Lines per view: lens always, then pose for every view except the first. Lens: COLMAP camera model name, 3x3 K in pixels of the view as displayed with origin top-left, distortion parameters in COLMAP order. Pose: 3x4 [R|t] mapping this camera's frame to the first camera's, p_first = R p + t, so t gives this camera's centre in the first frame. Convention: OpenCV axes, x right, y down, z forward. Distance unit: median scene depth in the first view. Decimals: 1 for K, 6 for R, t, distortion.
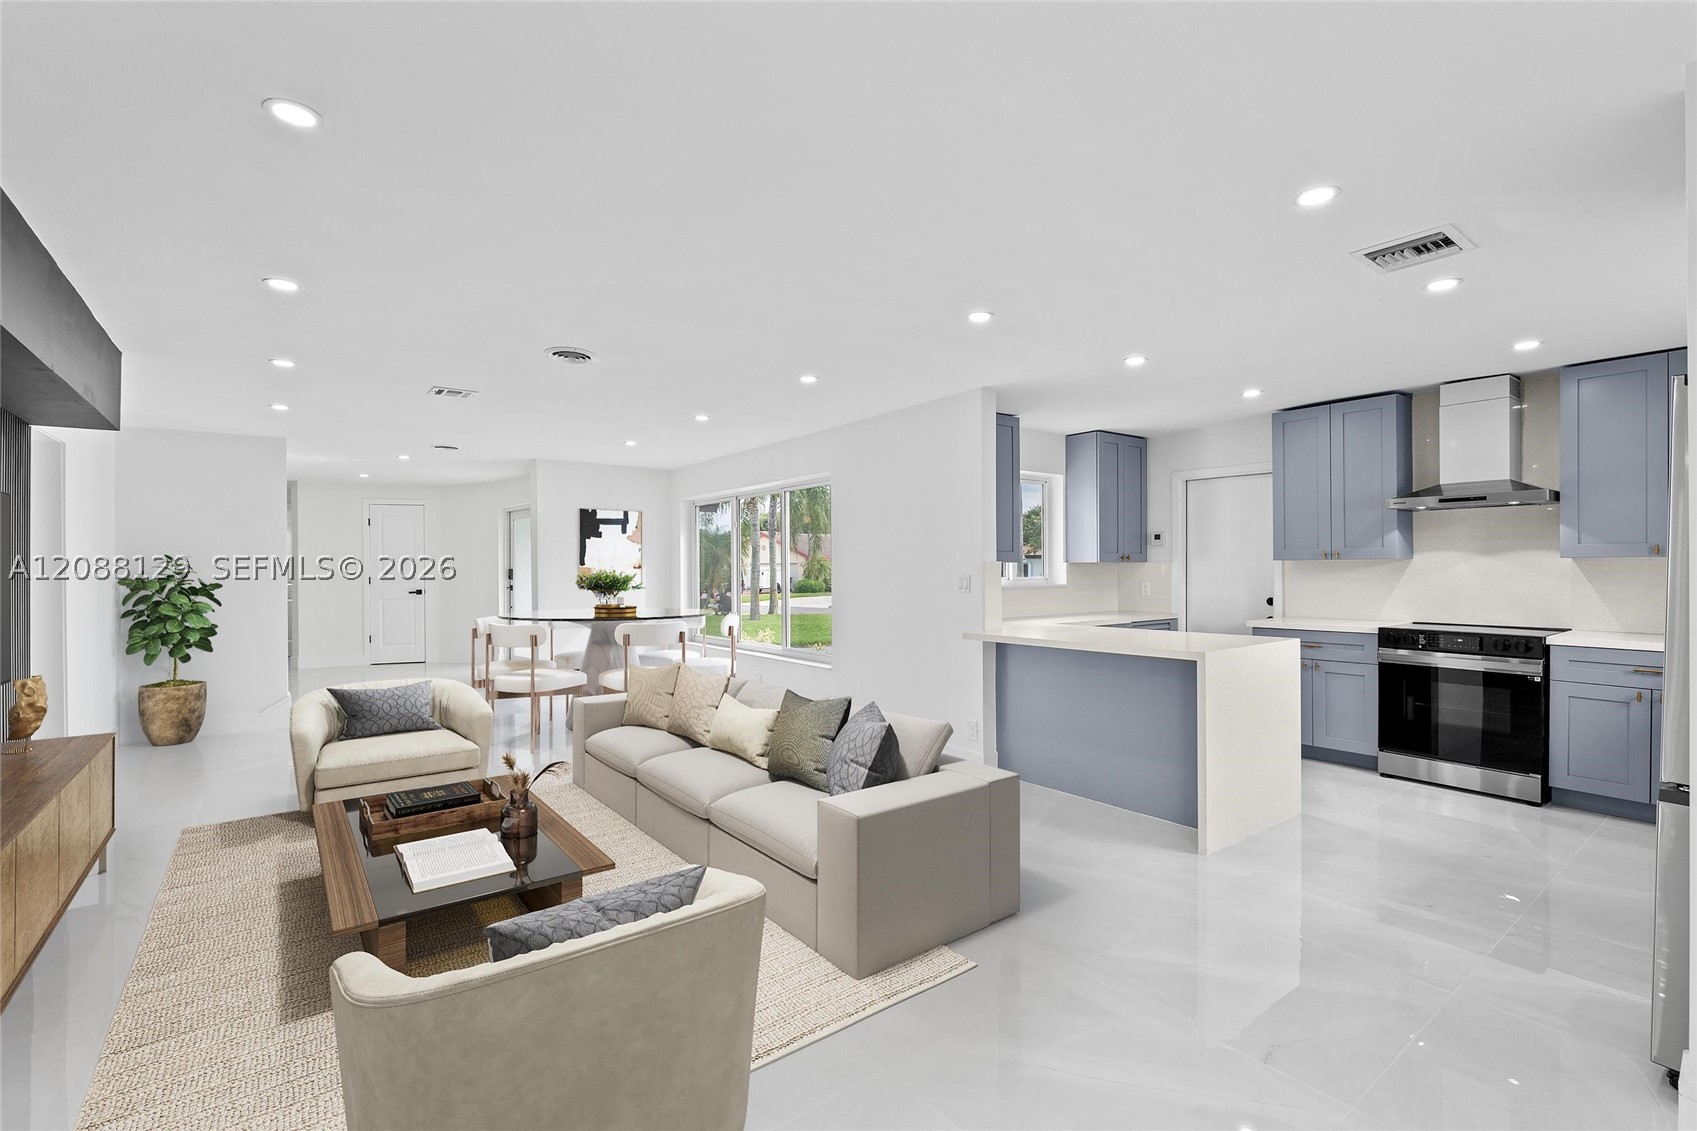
lens RADIAL K [[741.2, 0, 861.0], [0, 741.2, 567.9], [0, 0, 1]] dist [-0.005901, 0.000258]
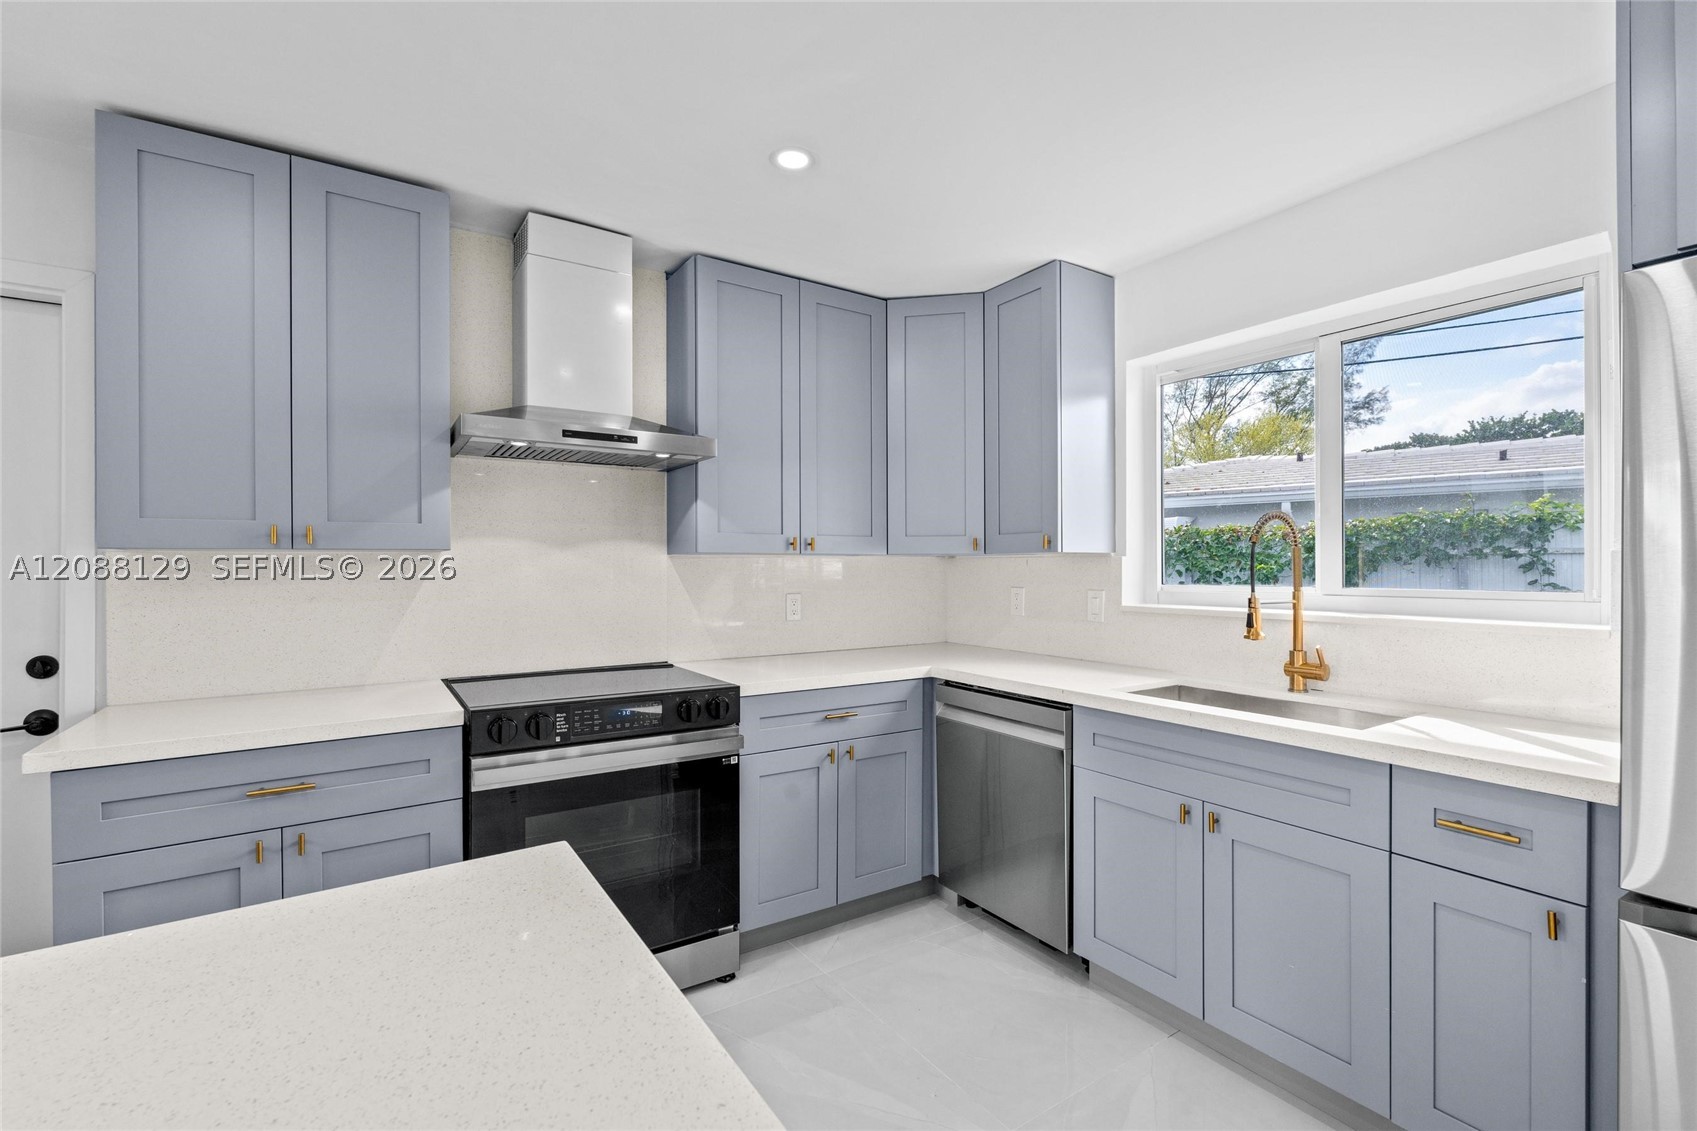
lens RADIAL K [[741.2, 0, 848.3], [0, 741.2, 564.4], [0, 0, 1]] dist [-0.005901, 0.000258]
pose [[0.072455, 0.006009, 0.997354, 0.293644], [0.003448, 0.999974, -0.006275, 0.000413], [-0.997366, 0.003893, 0.072433, 0.749633]]
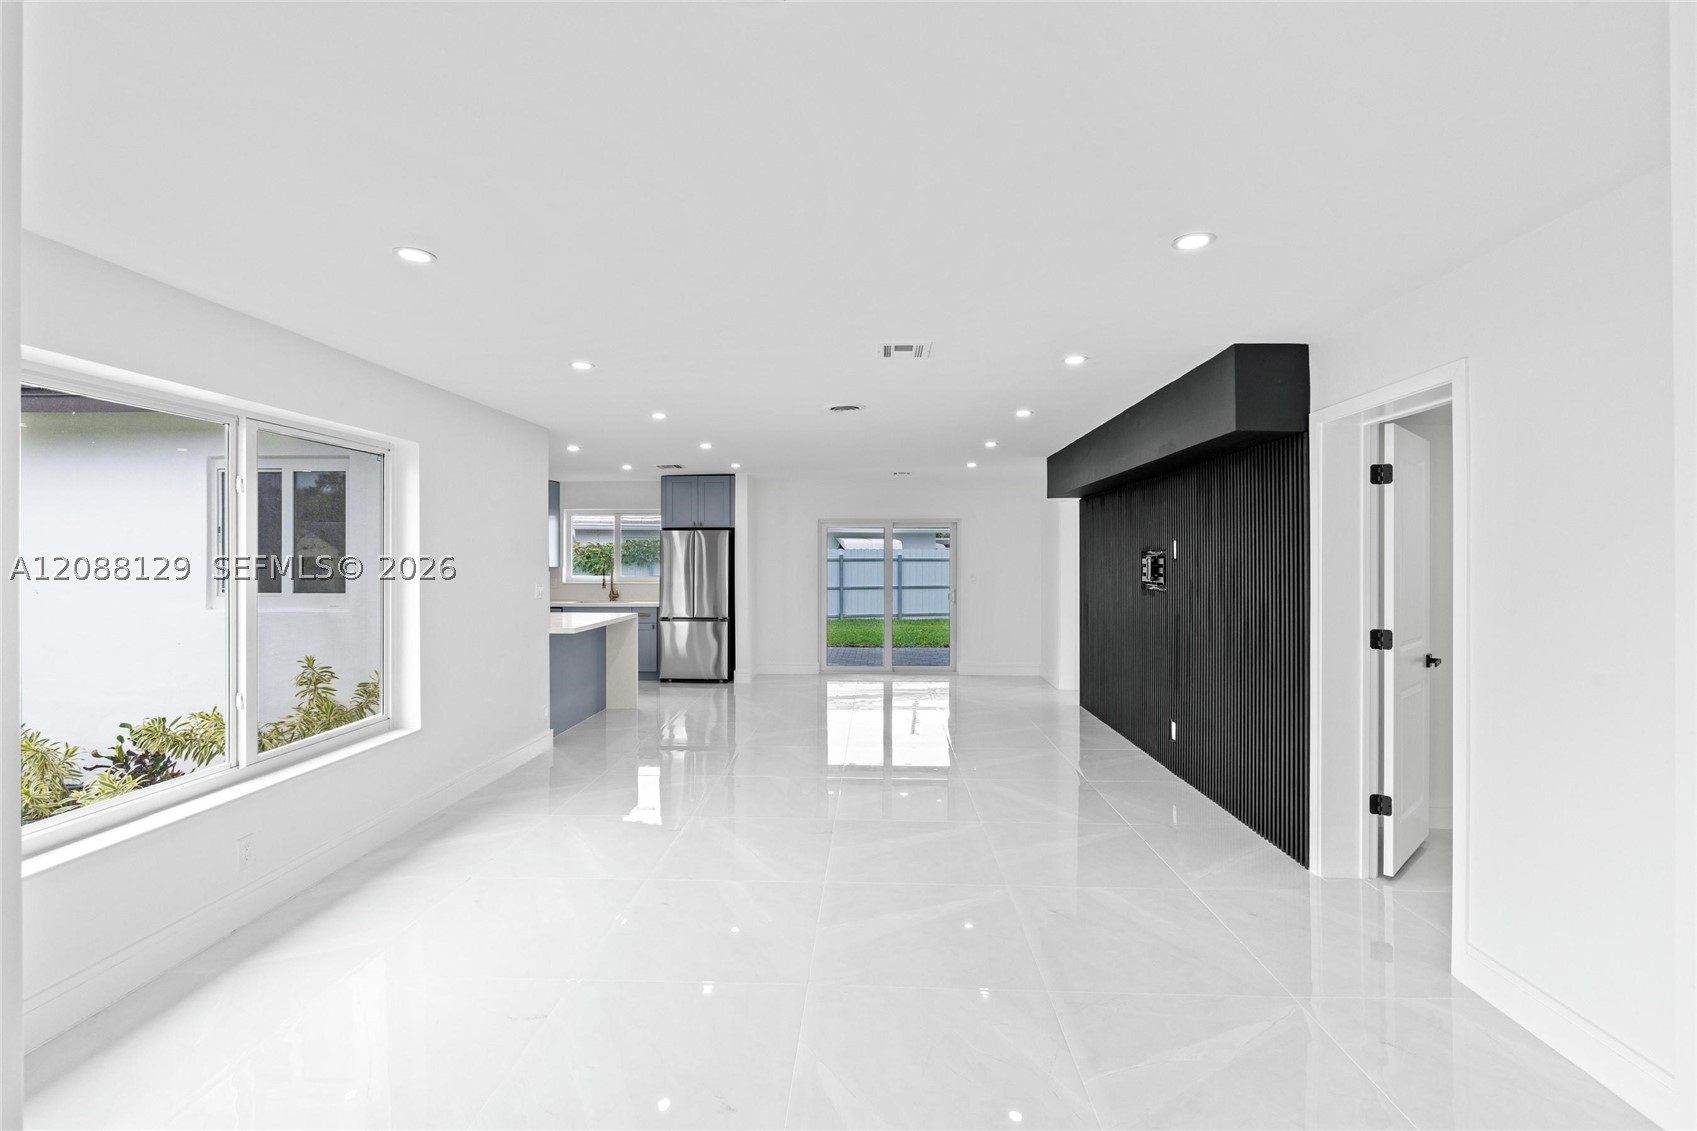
lens RADIAL K [[741.2, 0, 843.7], [0, 741.2, 562.4], [0, 0, 1]] dist [-0.005901, 0.000258]
pose [[-0.760034, 0.001754, 0.649881, -1.002088], [0.005211, 0.999981, 0.003395, -0.028026], [-0.649863, 0.005967, -0.760028, 1.621010]]
